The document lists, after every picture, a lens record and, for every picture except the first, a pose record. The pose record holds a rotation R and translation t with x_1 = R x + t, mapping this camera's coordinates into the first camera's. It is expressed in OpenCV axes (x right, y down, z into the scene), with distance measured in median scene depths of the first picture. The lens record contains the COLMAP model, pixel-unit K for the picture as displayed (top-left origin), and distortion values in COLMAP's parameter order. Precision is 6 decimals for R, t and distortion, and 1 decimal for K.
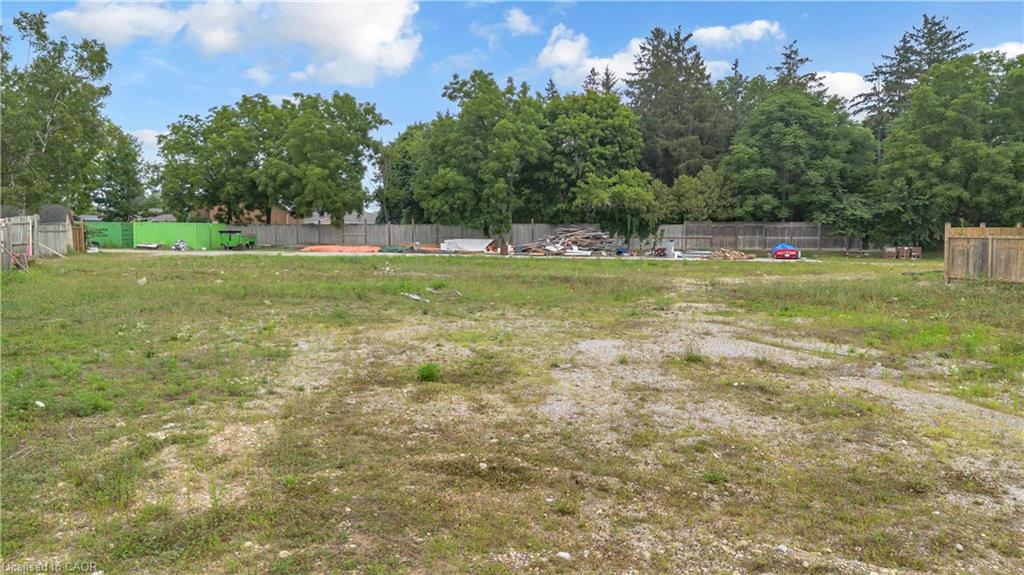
lens RADIAL K [[731.5, 0, 507.9], [0, 731.5, 293.5], [0, 0, 1]] dist [0.083672, -0.092050]
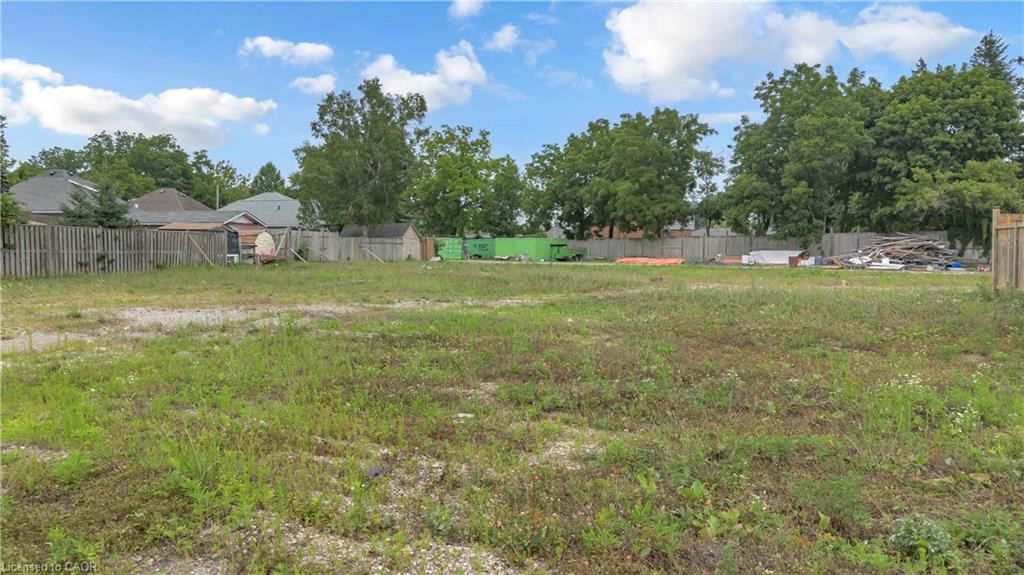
lens RADIAL K [[731.5, 0, 523.0], [0, 731.5, 282.9], [0, 0, 1]] dist [0.083672, -0.092050]
pose [[0.779685, 0.024713, -0.625685, 0.274285], [-0.051788, 0.998343, -0.025103, 0.004185], [0.624027, 0.051976, 0.779672, 0.098077]]
